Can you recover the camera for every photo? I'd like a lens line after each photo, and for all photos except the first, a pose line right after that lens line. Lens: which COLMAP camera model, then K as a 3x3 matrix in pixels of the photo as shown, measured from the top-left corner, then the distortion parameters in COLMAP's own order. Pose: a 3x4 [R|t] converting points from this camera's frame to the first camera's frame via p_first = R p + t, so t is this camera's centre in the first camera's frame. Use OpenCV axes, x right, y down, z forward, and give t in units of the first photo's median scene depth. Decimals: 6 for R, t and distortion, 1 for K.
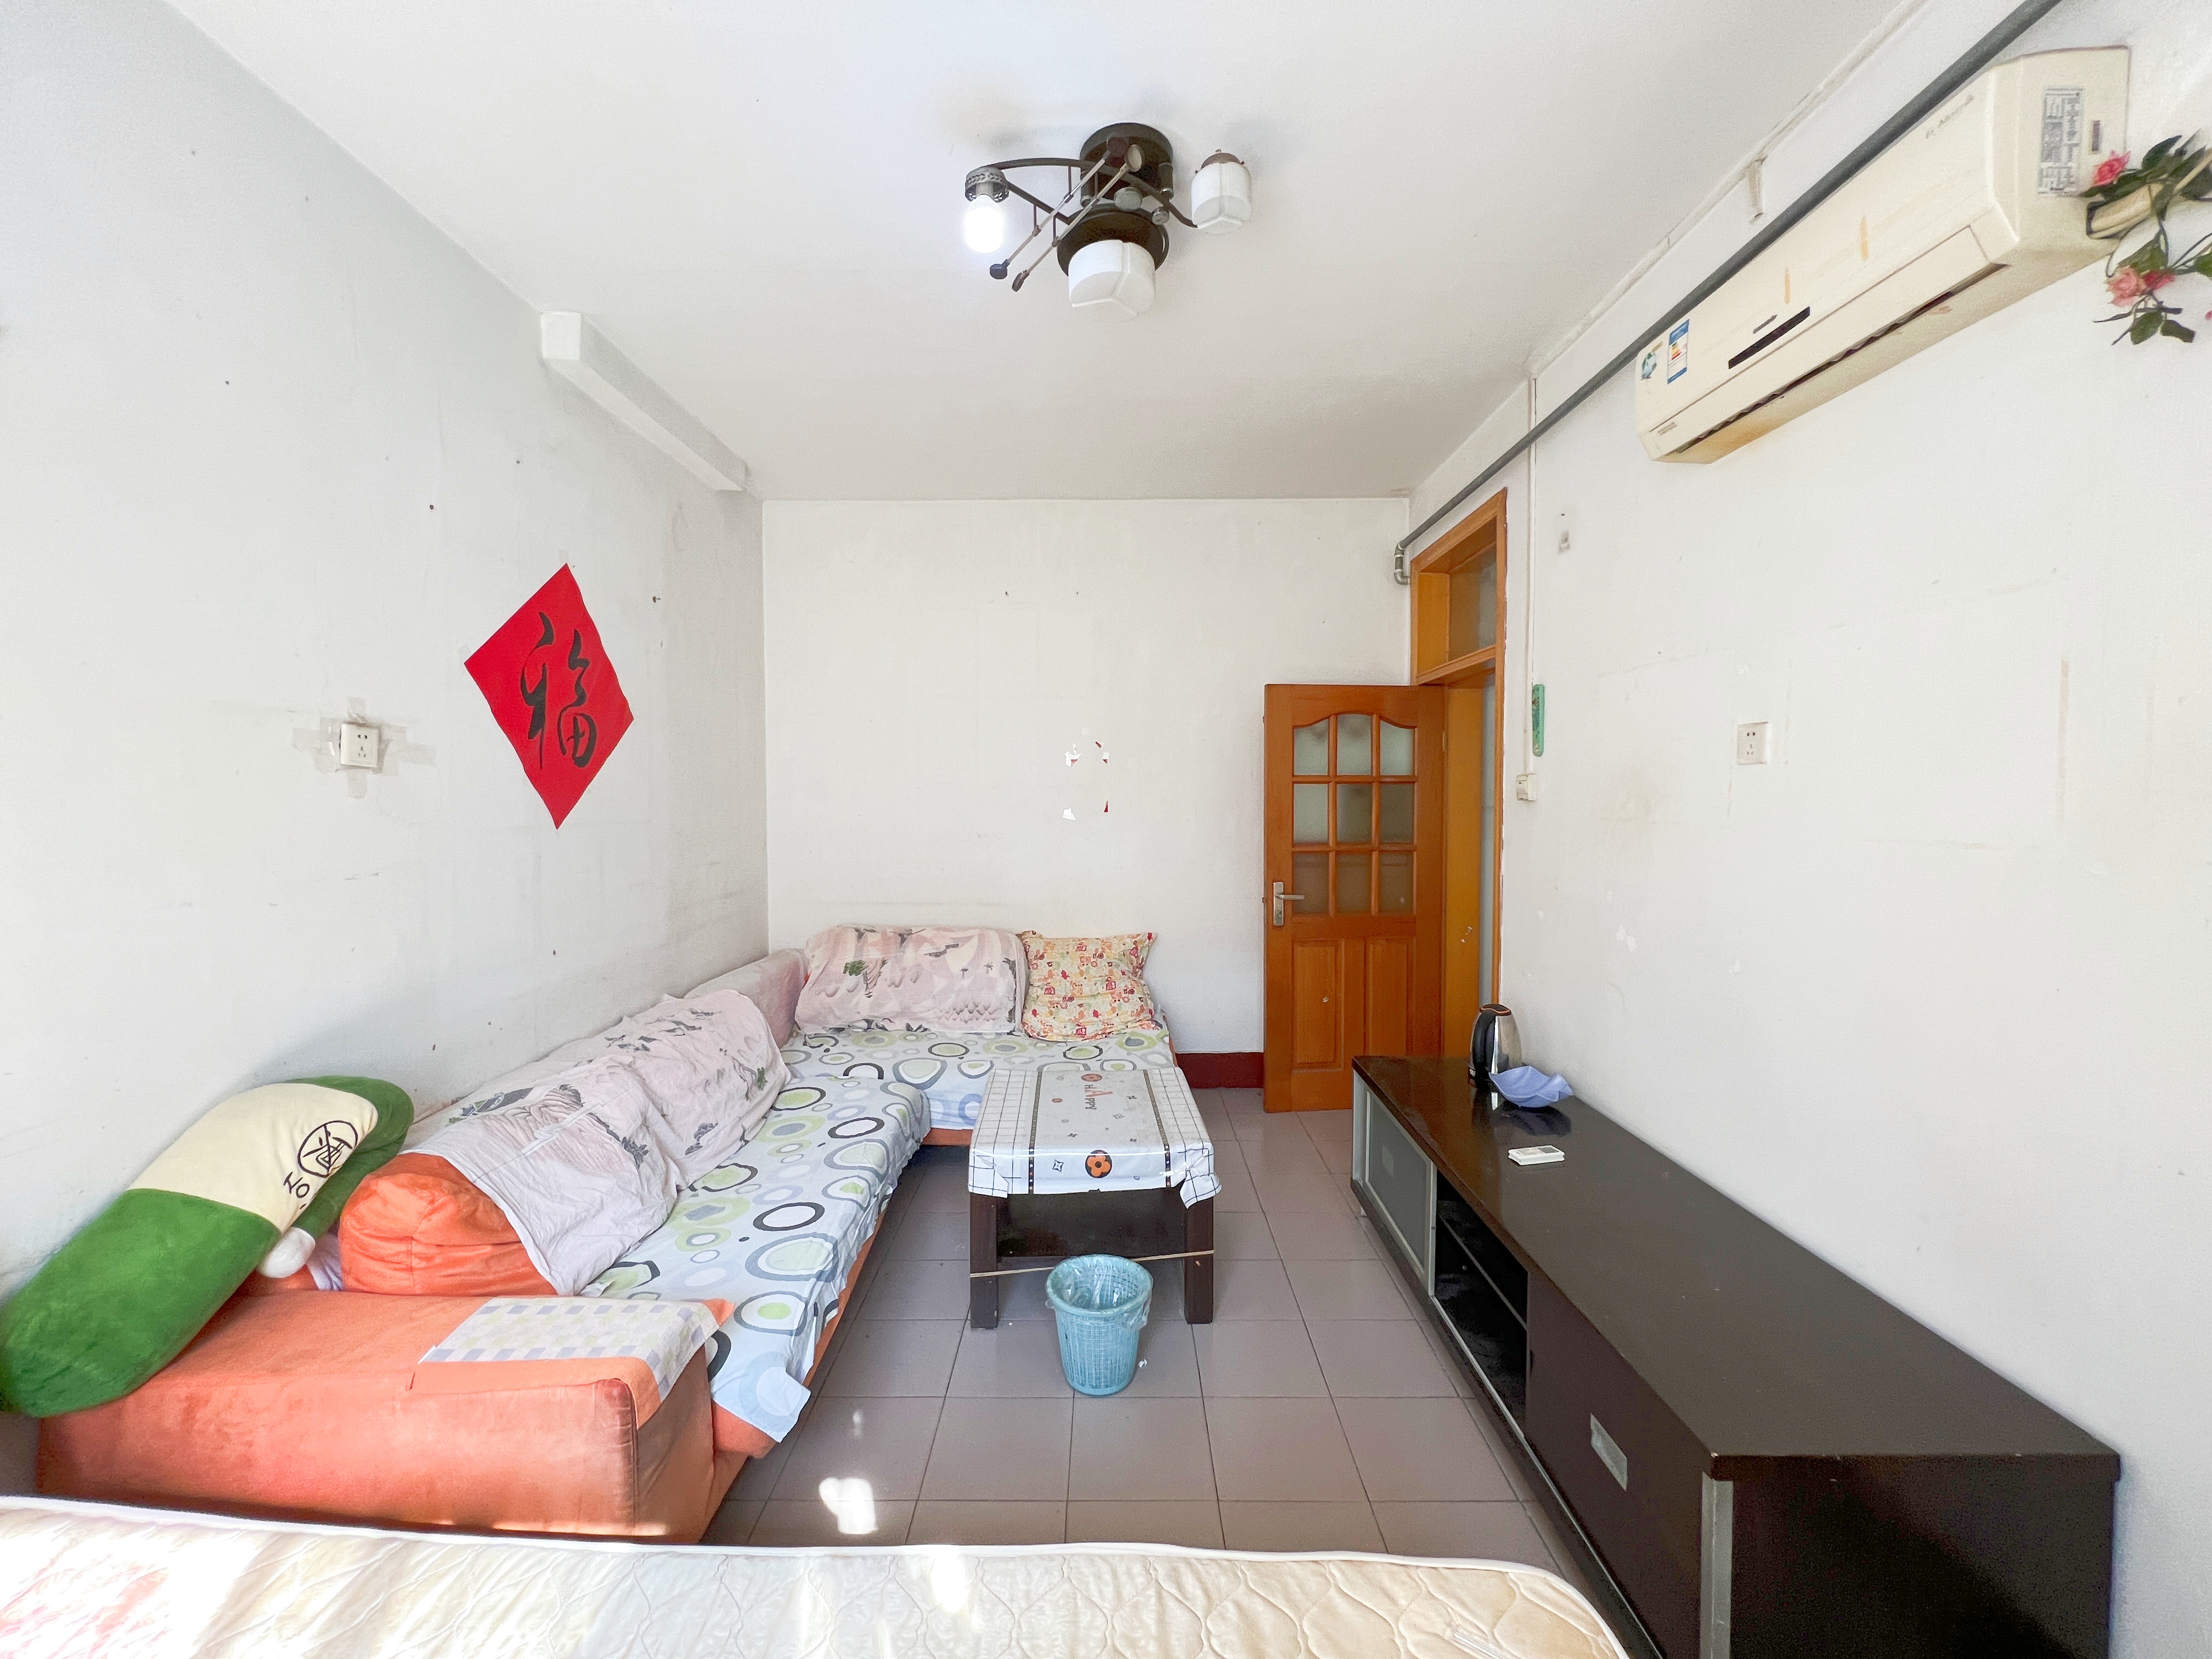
lens RADIAL K [[875.6, 0, 1099.6], [0, 875.6, 824.4], [0, 0, 1]] dist [-0.003252, -0.000036]
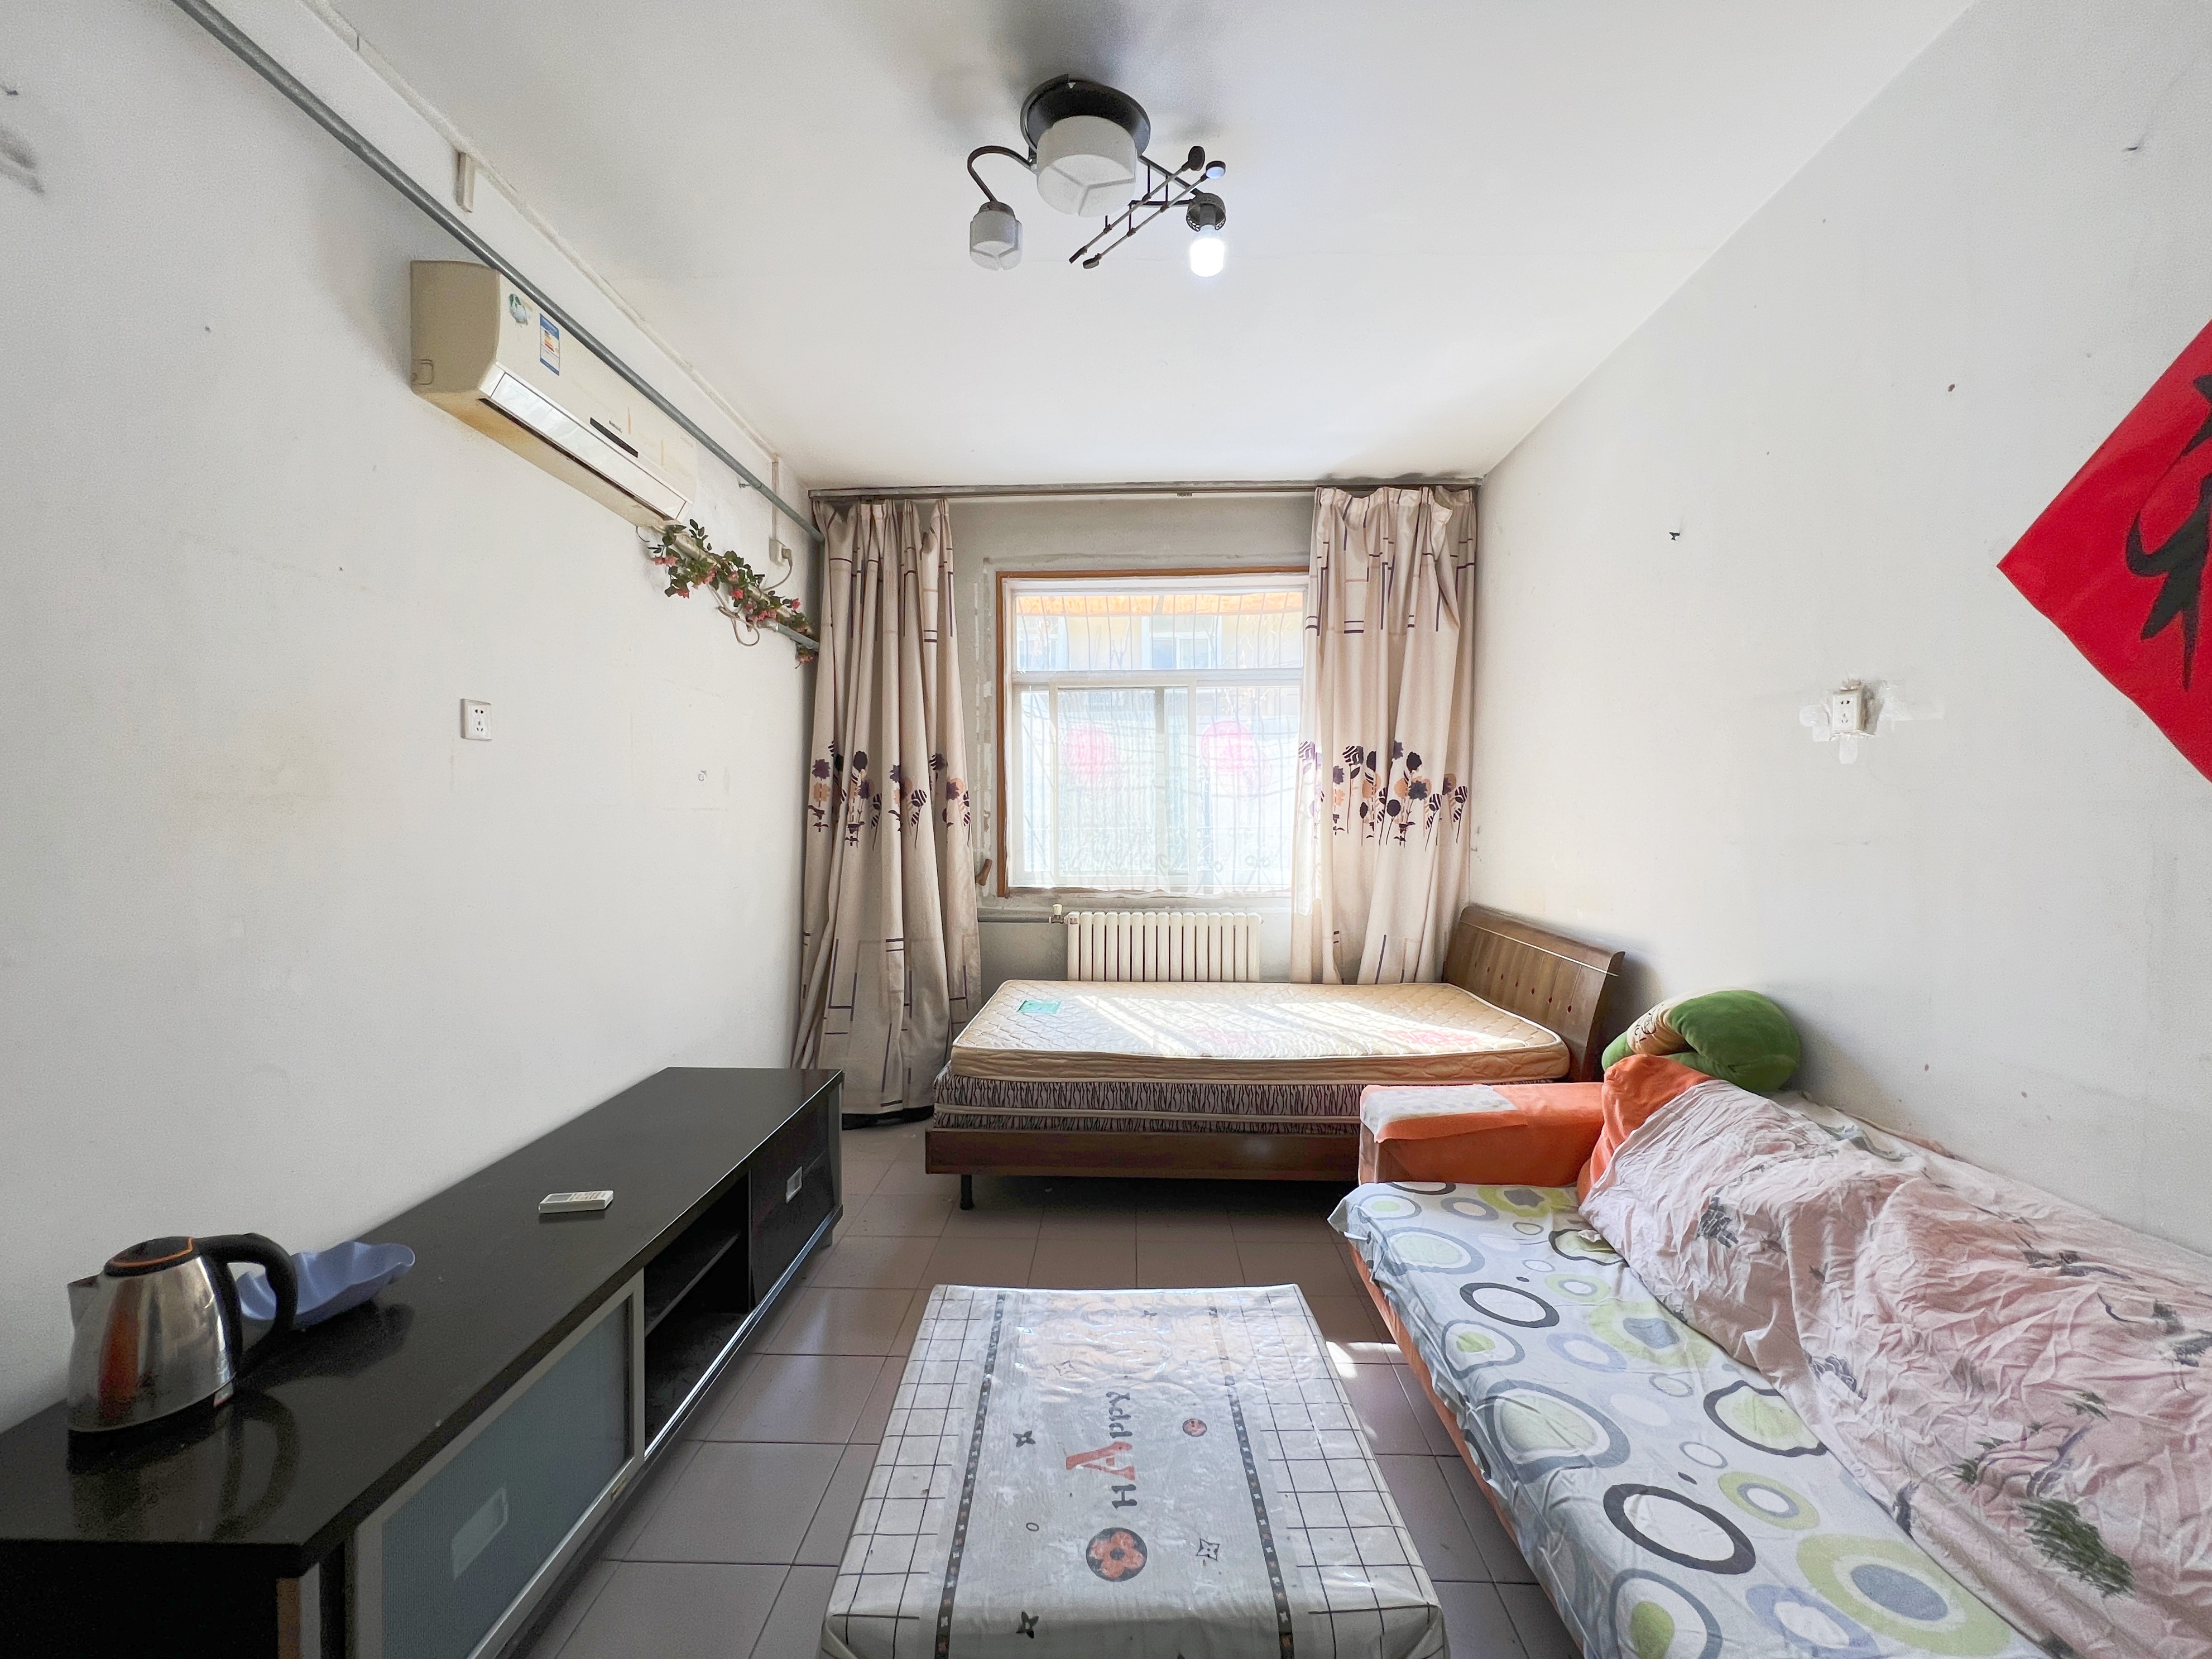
lens RADIAL K [[875.6, 0, 1099.6], [0, 875.6, 824.4], [0, 0, 1]] dist [-0.003252, -0.000036]
pose [[-0.999709, 0.004619, 0.023668, -0.016856], [0.005930, 0.998434, 0.055629, -0.020918], [-0.023374, 0.055753, -0.998171, 1.936722]]
